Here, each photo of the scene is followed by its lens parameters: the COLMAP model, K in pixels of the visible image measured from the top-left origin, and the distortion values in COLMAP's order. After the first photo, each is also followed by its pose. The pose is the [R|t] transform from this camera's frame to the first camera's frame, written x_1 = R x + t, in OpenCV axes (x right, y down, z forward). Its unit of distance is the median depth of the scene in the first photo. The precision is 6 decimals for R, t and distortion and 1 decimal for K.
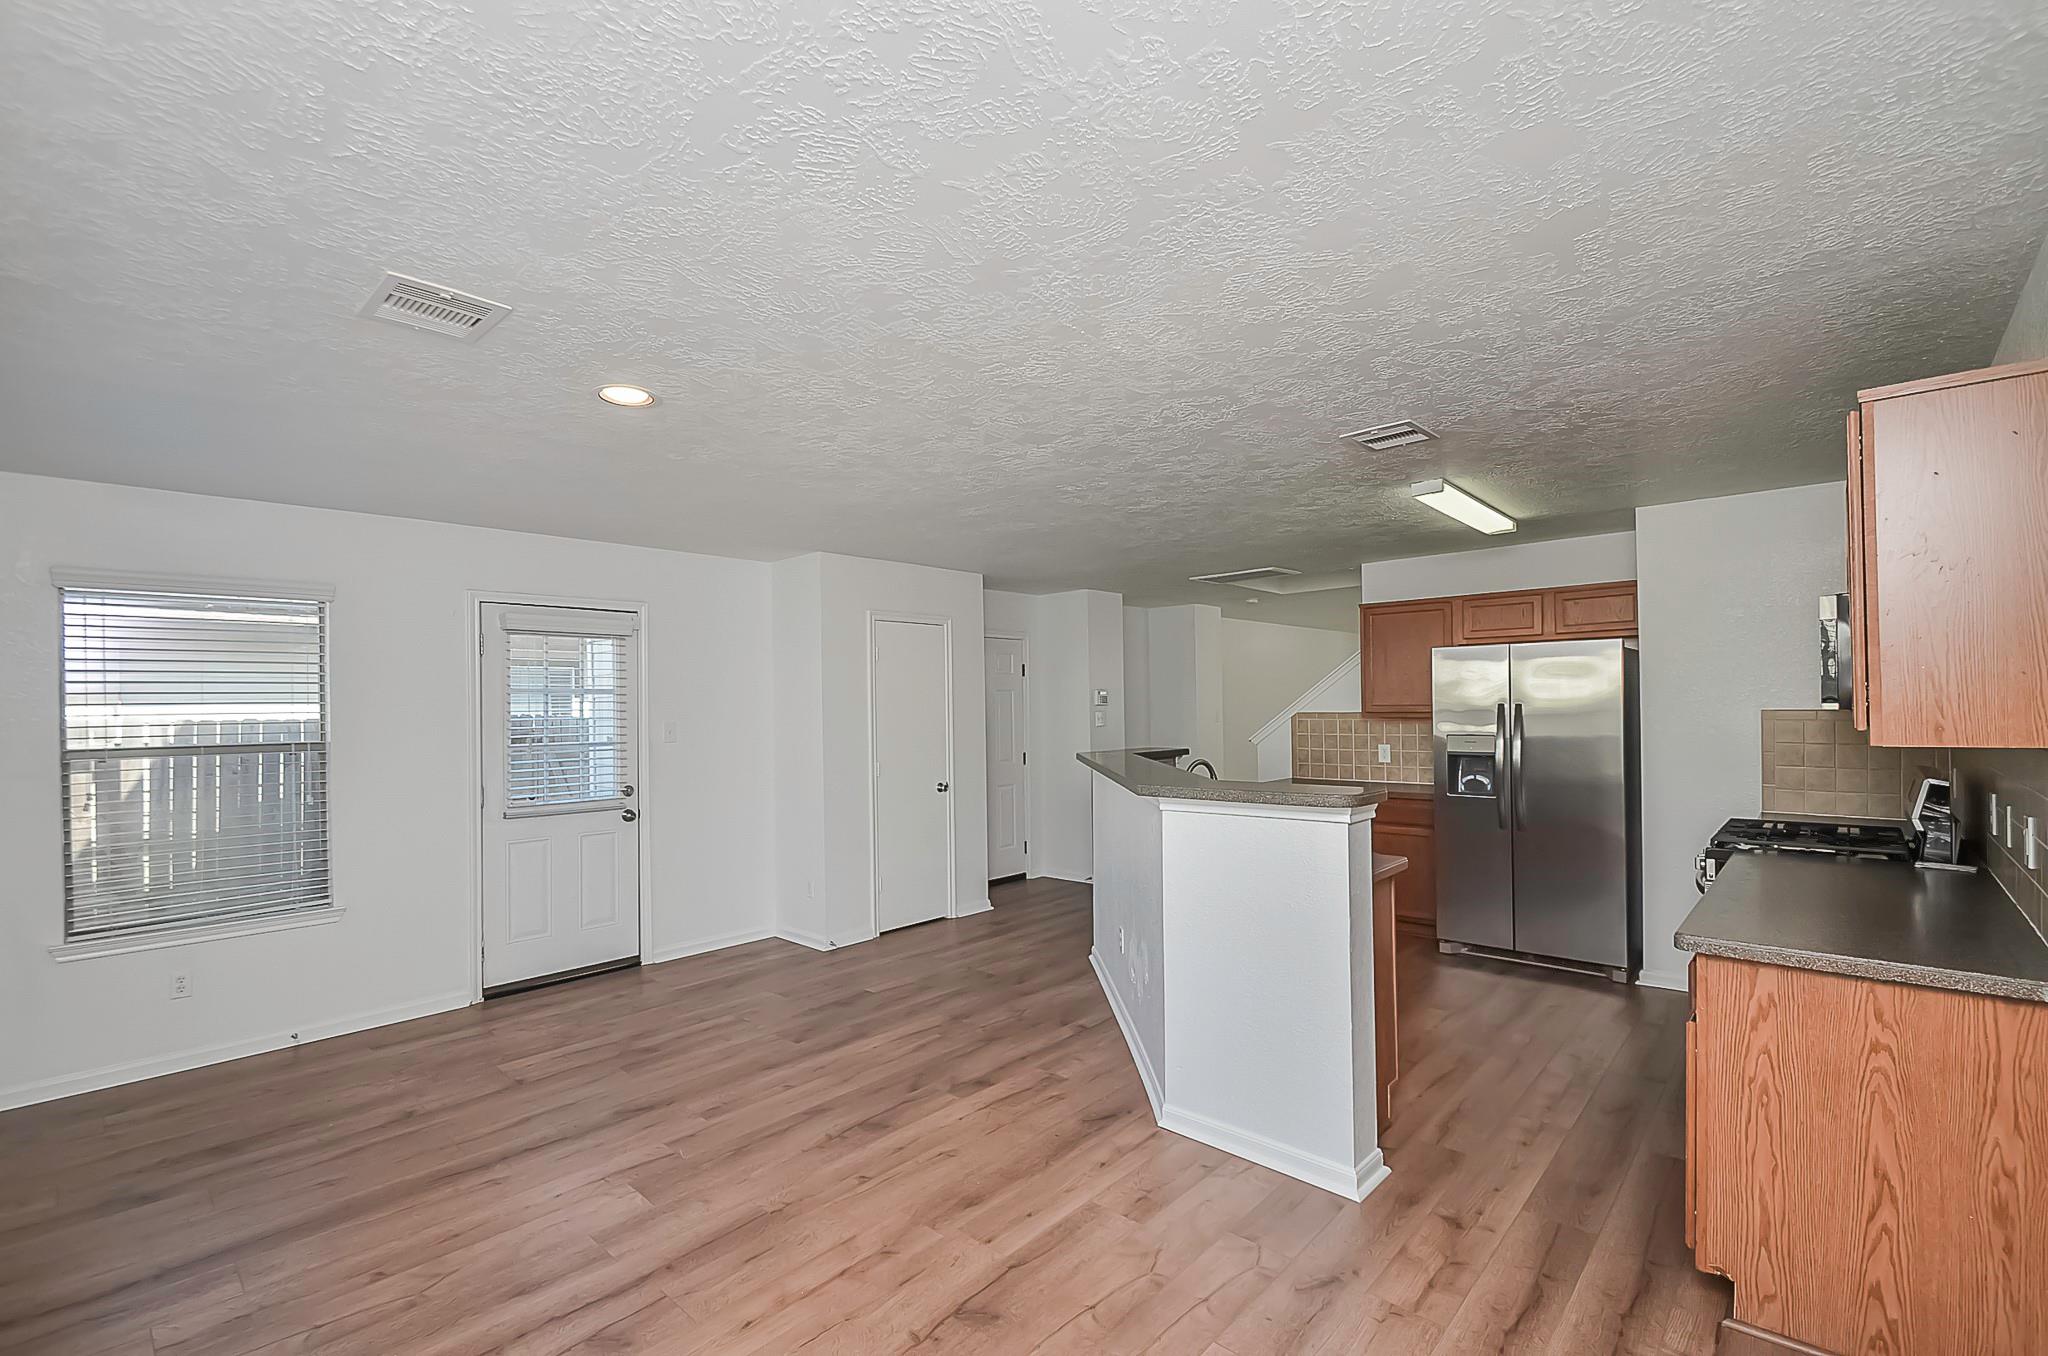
lens RADIAL K [[885.2, 0, 1012.0], [0, 885.2, 703.3], [0, 0, 1]] dist [0.009836, -0.013827]
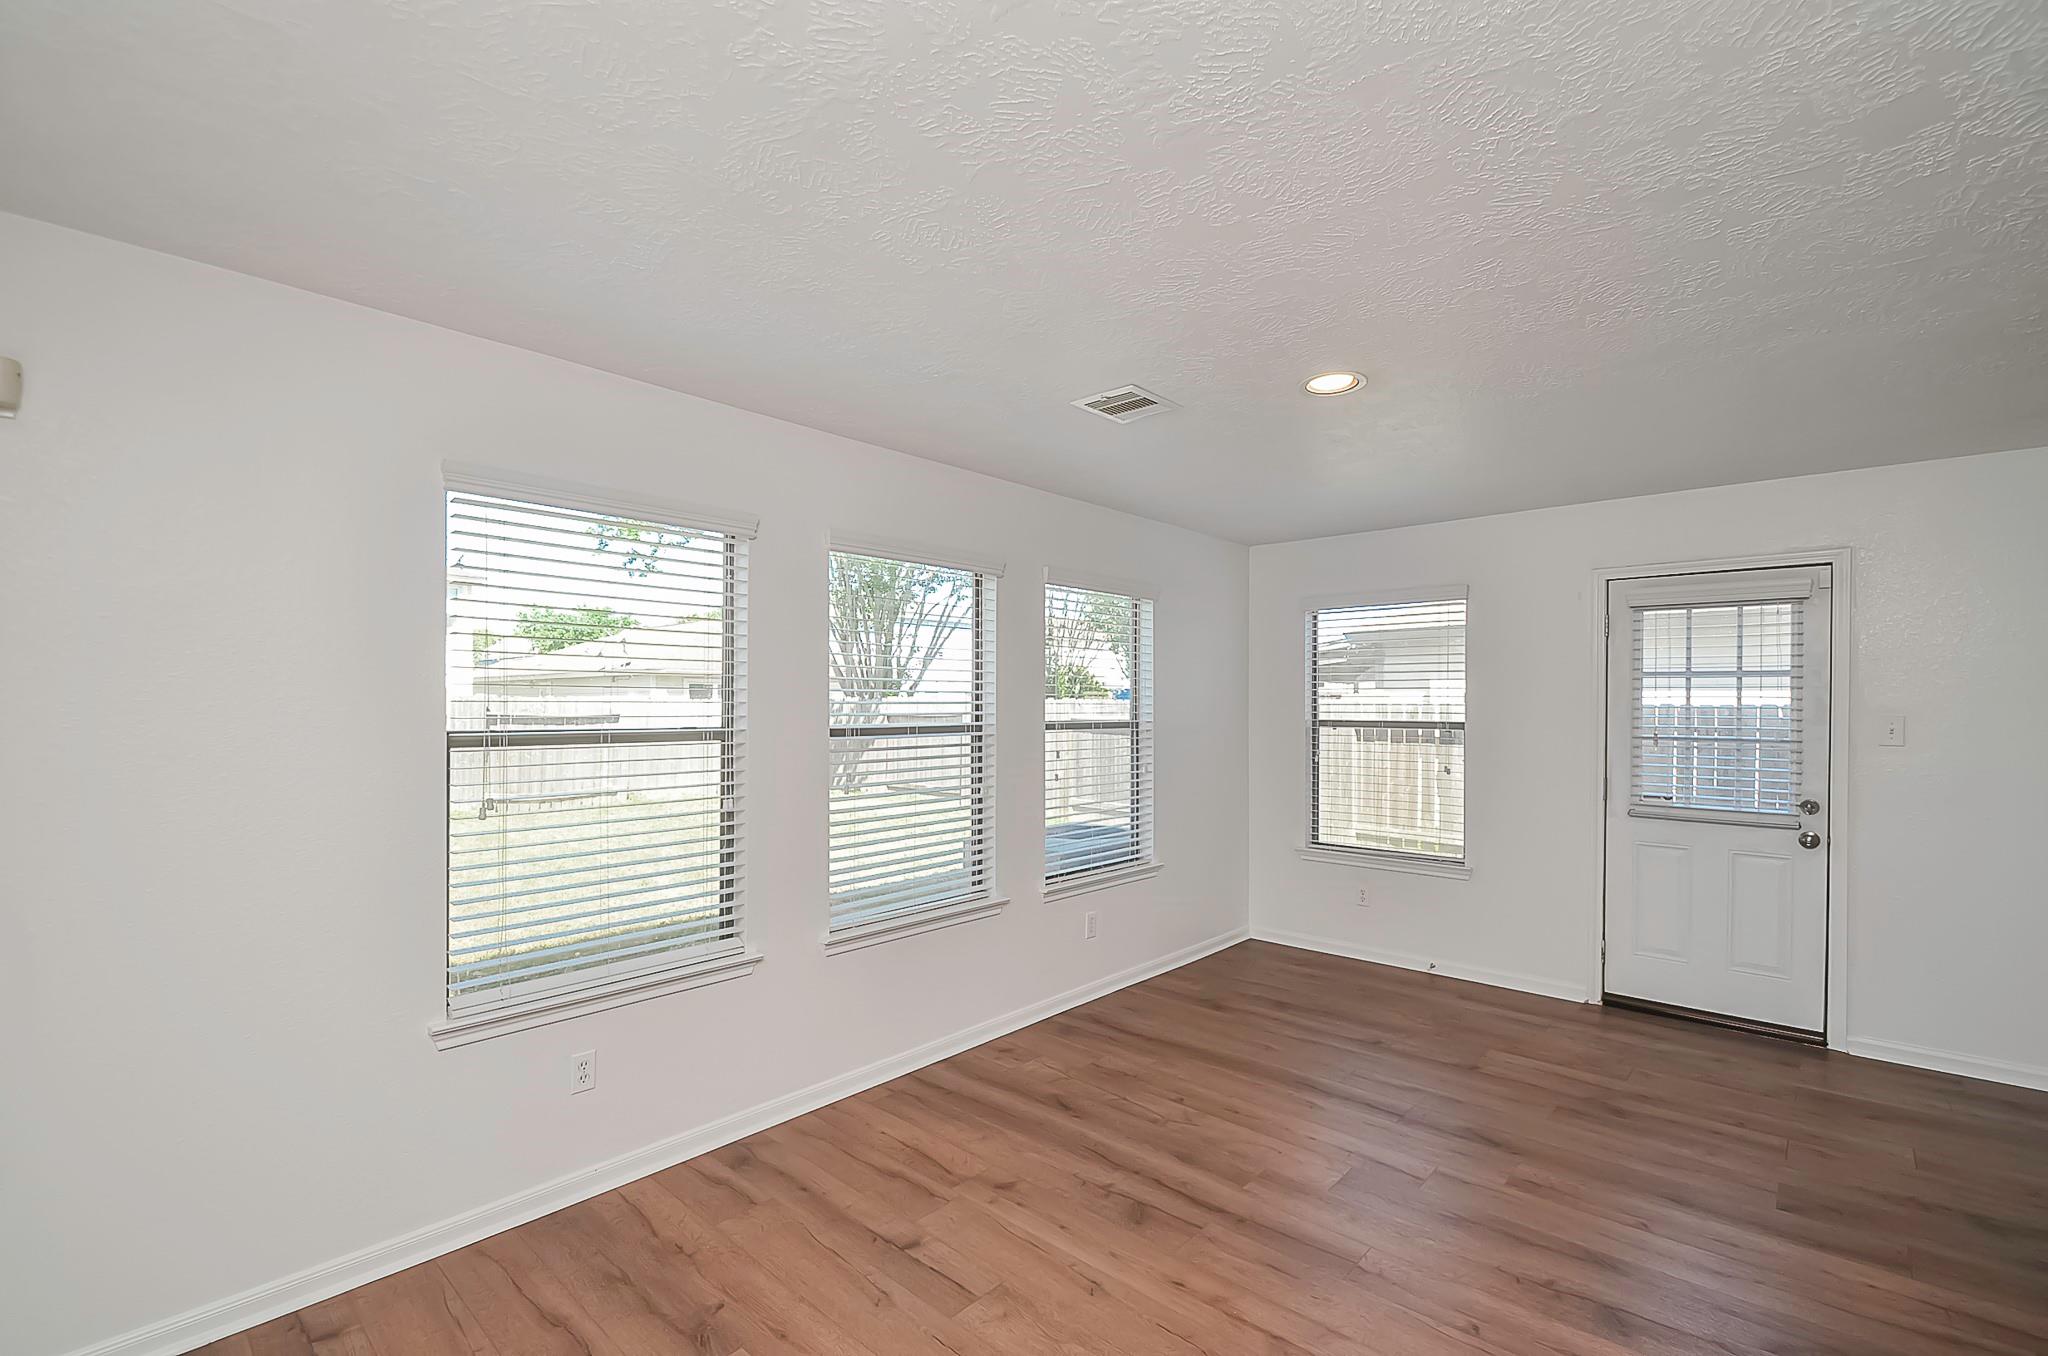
lens RADIAL K [[885.2, 0, 1012.0], [0, 885.2, 703.3], [0, 0, 1]] dist [0.009836, -0.013827]
pose [[0.006660, 0.015799, -0.999853, 0.462820], [-0.000740, 0.999875, 0.015795, 0.001304], [0.999978, 0.000635, 0.006671, 0.503652]]
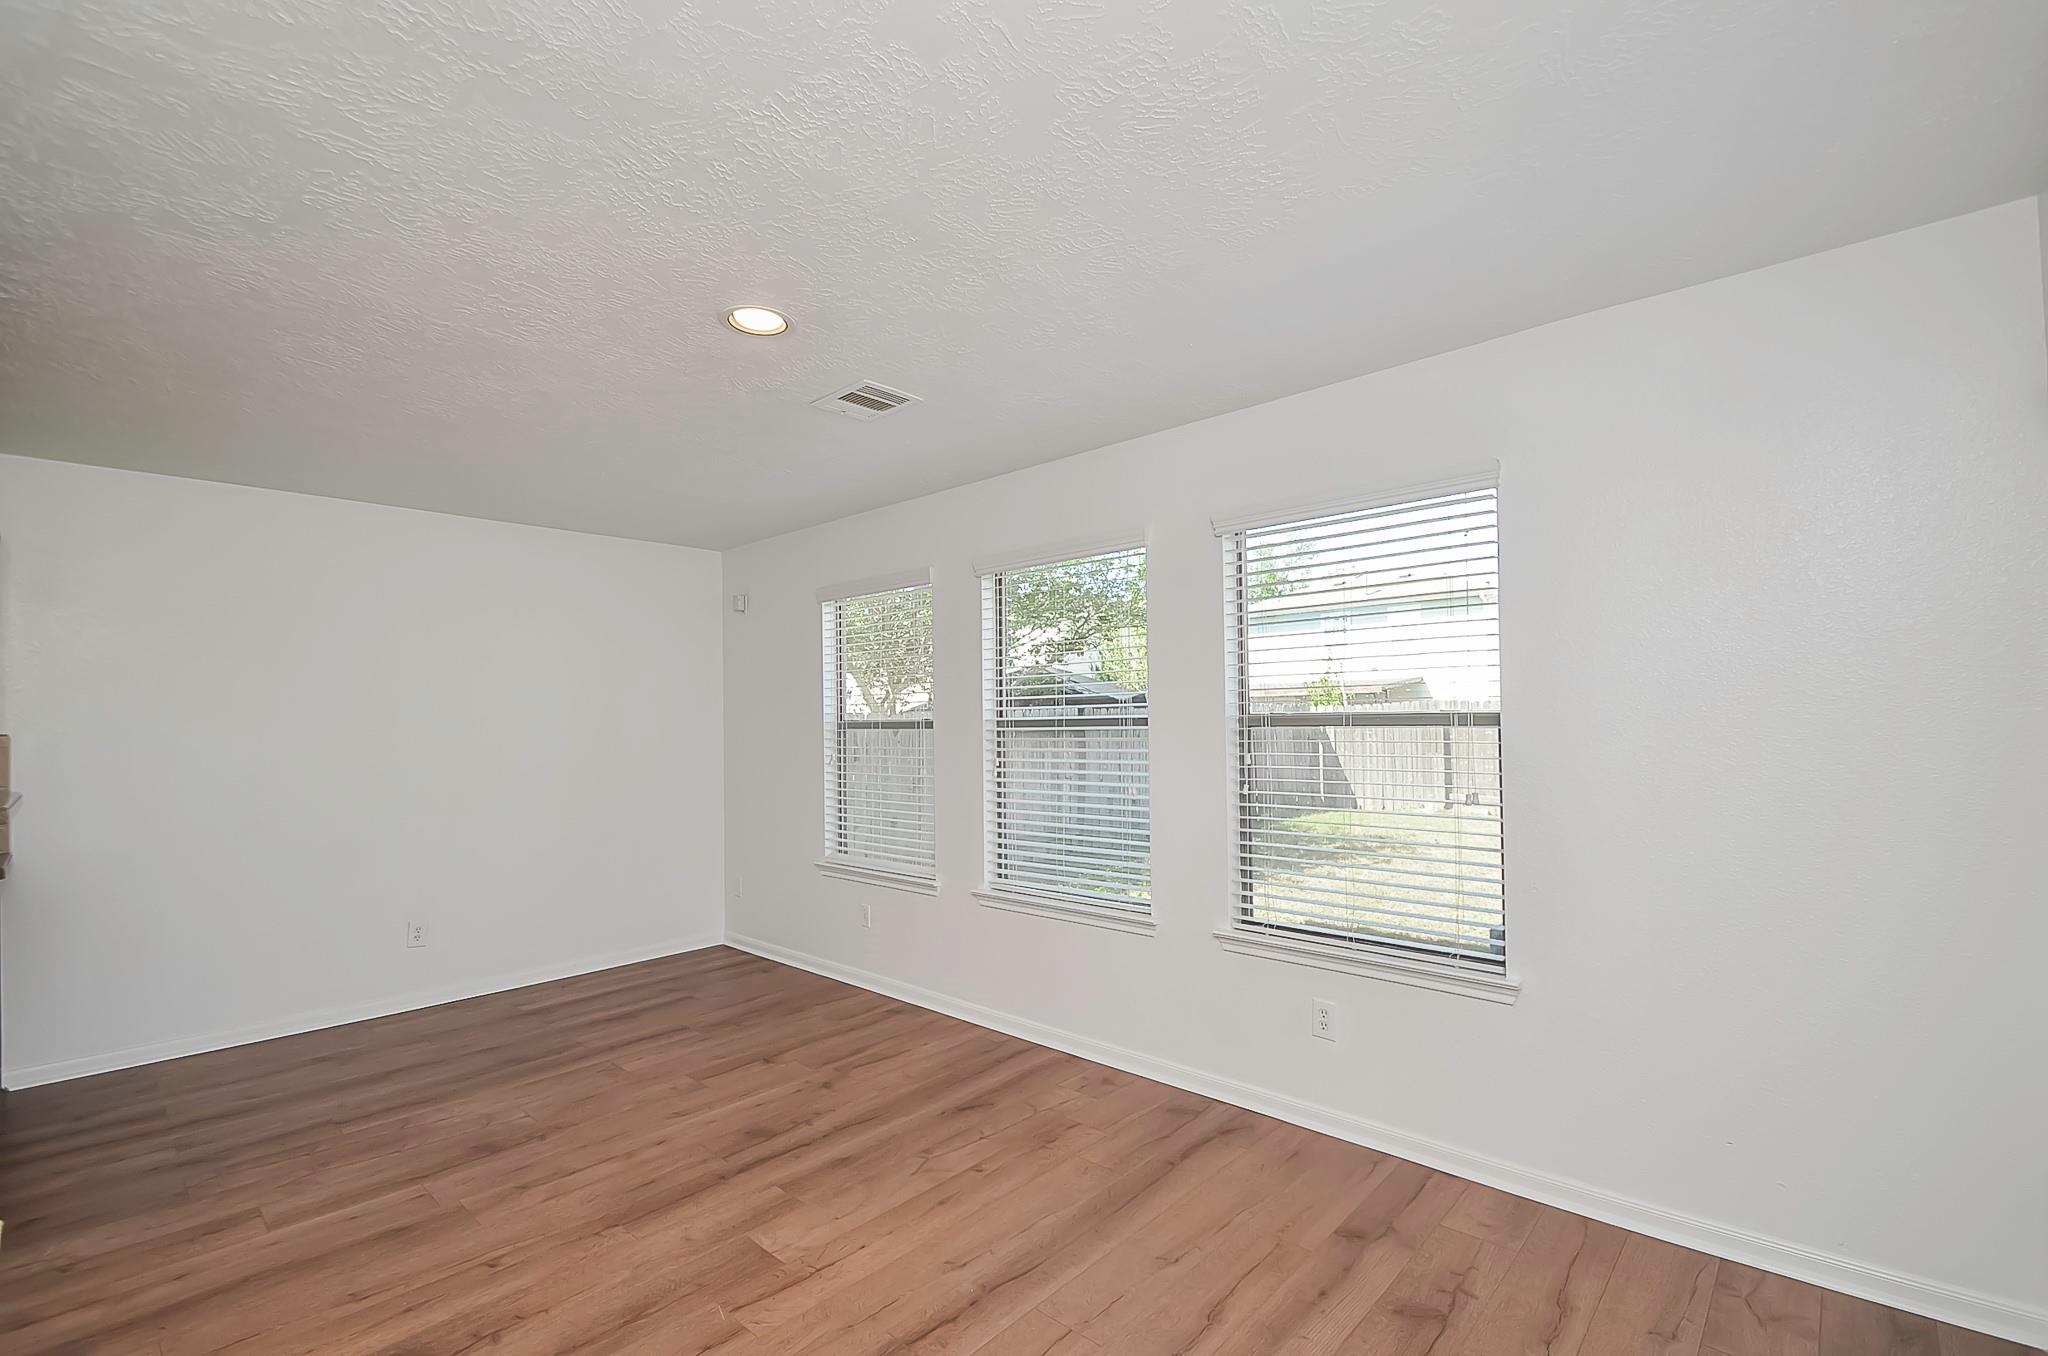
lens RADIAL K [[894.7, 0, 1026.4], [0, 894.7, 707.8], [0, 0, 1]] dist [0.014297, -0.022899]
pose [[-0.999449, 0.030033, -0.014121, -0.543412], [0.030242, 0.999432, -0.014868, 0.046351], [0.013666, -0.015287, -0.999790, 1.510855]]
